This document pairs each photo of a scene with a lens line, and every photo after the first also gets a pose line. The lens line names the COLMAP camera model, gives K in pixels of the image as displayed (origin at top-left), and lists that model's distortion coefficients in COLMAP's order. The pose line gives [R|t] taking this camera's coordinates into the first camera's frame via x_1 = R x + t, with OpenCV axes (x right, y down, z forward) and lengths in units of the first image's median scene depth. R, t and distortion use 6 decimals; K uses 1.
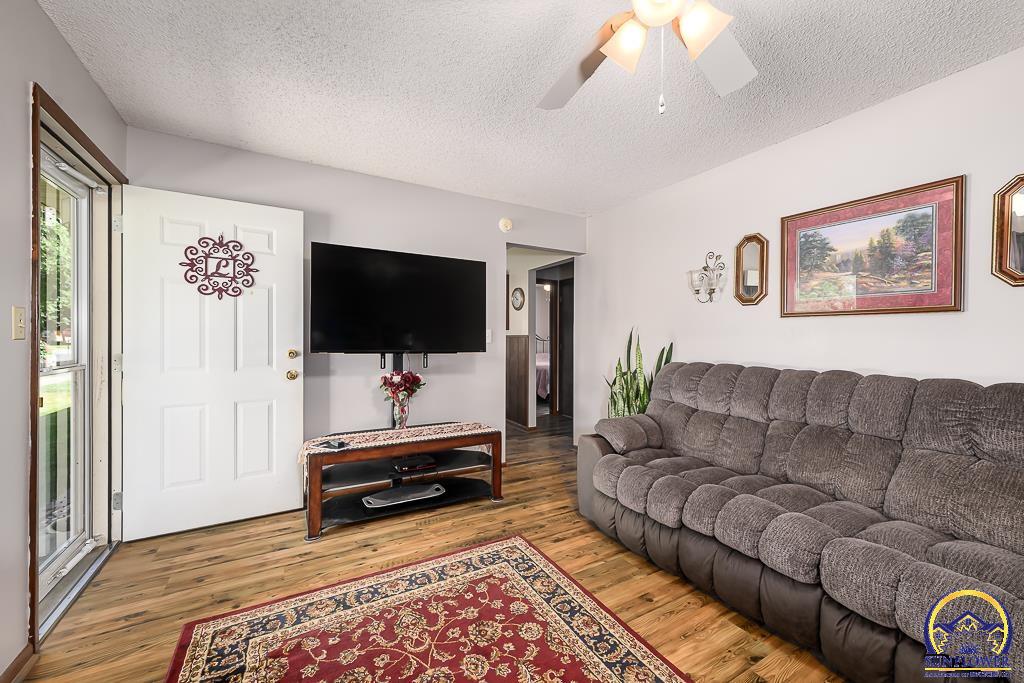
lens RADIAL K [[406.3, 0, 509.8], [0, 406.3, 338.6], [0, 0, 1]] dist [0.001423, 0.000318]
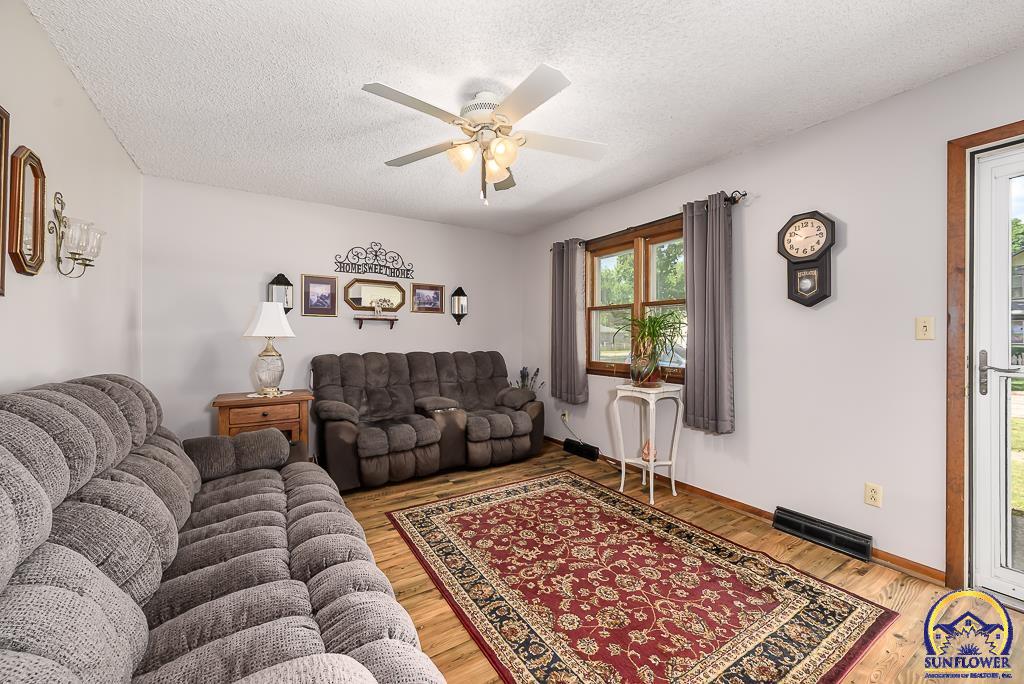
lens RADIAL K [[406.3, 0, 510.6], [0, 406.3, 335.3], [0, 0, 1]] dist [0.001423, 0.000318]
pose [[-0.998676, -0.007276, -0.050923, 0.256524], [-0.007297, 0.999973, 0.000237, -0.002067], [0.050920, 0.000608, -0.998703, 2.016243]]
